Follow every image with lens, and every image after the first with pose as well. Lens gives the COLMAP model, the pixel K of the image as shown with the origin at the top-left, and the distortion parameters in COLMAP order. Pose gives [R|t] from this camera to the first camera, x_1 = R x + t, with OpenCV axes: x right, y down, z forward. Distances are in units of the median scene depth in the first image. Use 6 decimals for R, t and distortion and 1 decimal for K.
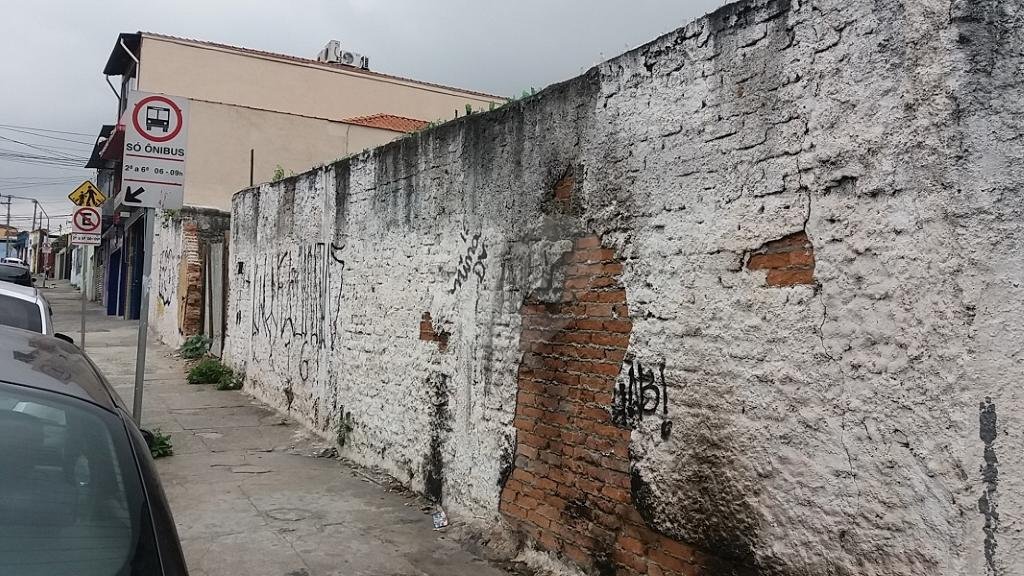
lens RADIAL K [[833.5, 0, 507.4], [0, 833.5, 287.5], [0, 0, 1]] dist [0.087287, -0.143216]
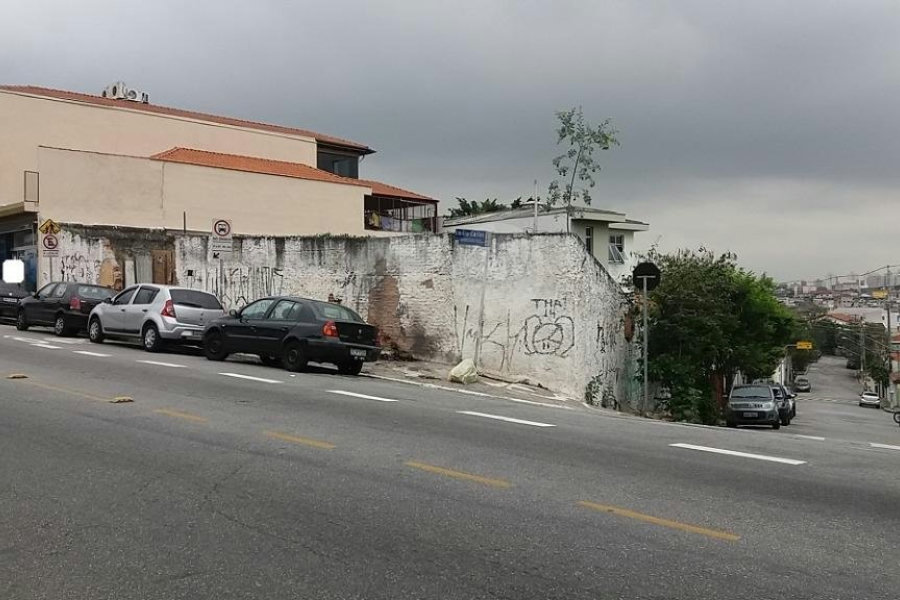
lens RADIAL K [[865.0, 0, 458.4], [0, 865.0, 302.1], [0, 0, 1]] dist [0.068001, 0.000000]
pose [[0.954391, -0.034882, 0.296515, -0.853295], [0.017700, 0.998015, 0.060434, -0.181712], [-0.298035, -0.052429, 0.953114, -3.252318]]
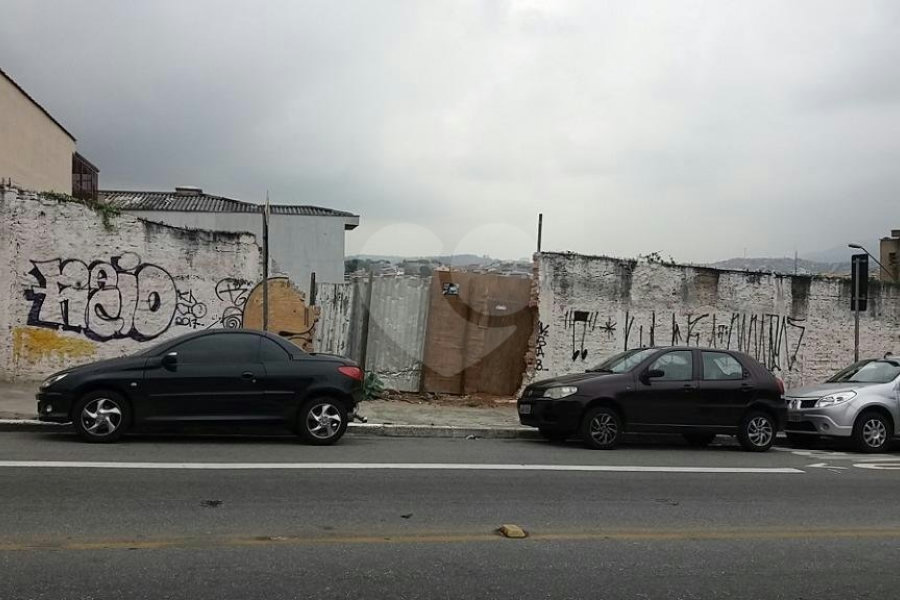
lens RADIAL K [[865.0, 0, 456.8], [0, 865.0, 304.8], [0, 0, 1]] dist [0.068001, 0.000000]
pose [[0.240121, -0.044134, 0.969739, -4.279931], [-0.058021, 0.996528, 0.059720, -0.283857], [-0.969008, -0.070605, 0.236726, 2.287652]]
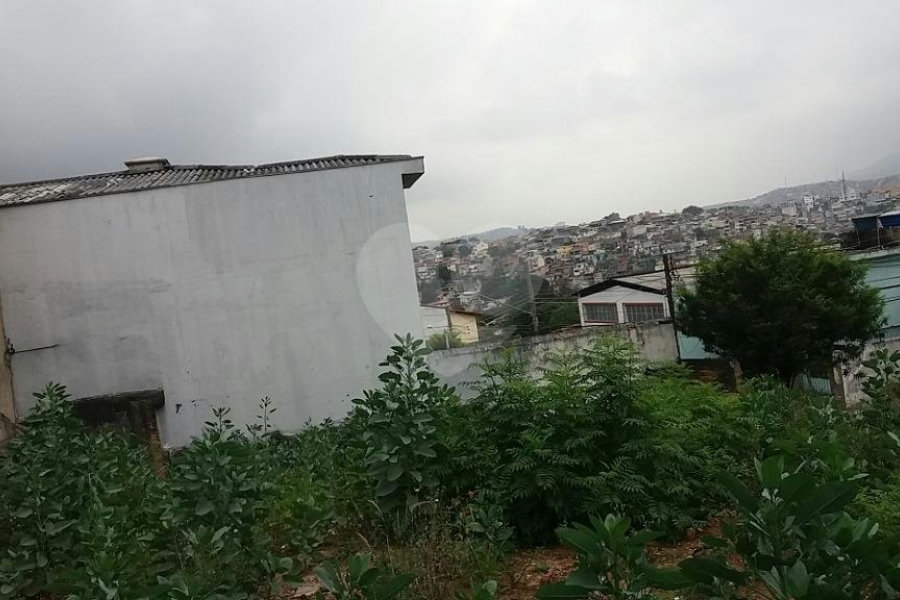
lens RADIAL K [[865.0, 0, 461.6], [0, 865.0, 299.0], [0, 0, 1]] dist [0.068001, 0.000000]
pose [[0.273253, -0.101151, 0.956609, -1.353165], [0.093104, 0.992568, 0.078358, -0.154363], [-0.957426, 0.067653, 0.280639, 3.590040]]
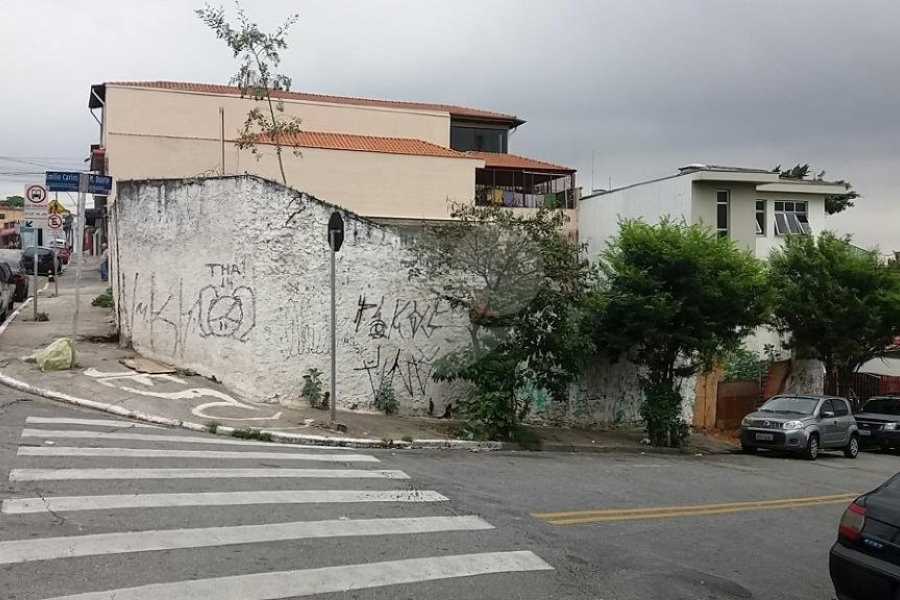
lens RADIAL K [[865.0, 0, 450.9], [0, 865.0, 305.7], [0, 0, 1]] dist [0.068001, 0.000000]
pose [[0.991289, -0.029709, -0.128311, 1.906925], [0.037683, 0.997477, 0.060168, 0.047562], [0.126200, -0.064479, 0.989907, -2.466606]]
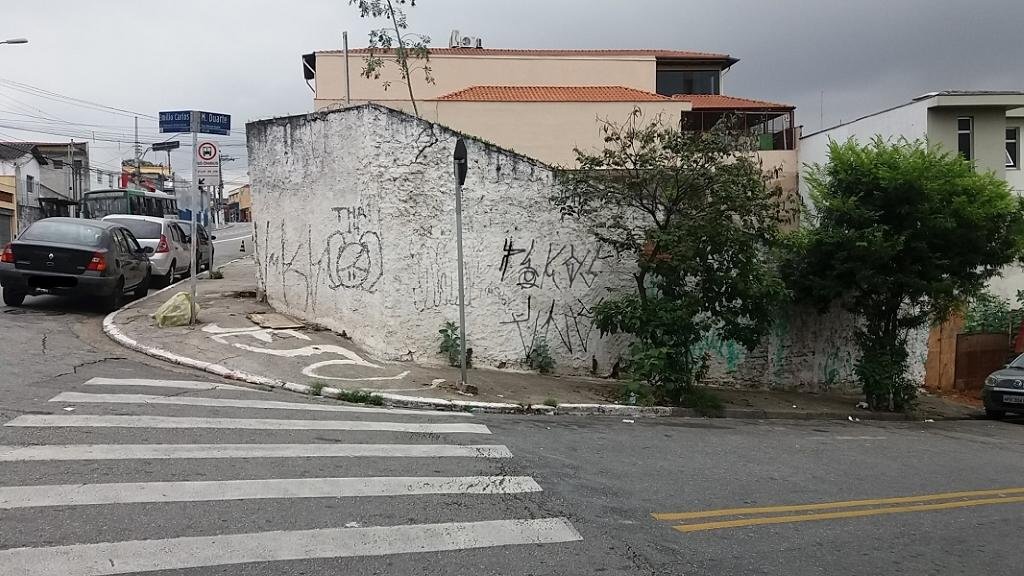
lens RADIAL K [[833.5, 0, 512.3], [0, 833.5, 291.1], [0, 0, 1]] dist [0.087287, -0.143216]
pose [[0.945192, -0.043650, -0.323585, 2.058274], [0.073015, 0.994184, 0.079166, 0.147069], [0.318247, -0.098454, 0.942881, -1.893983]]
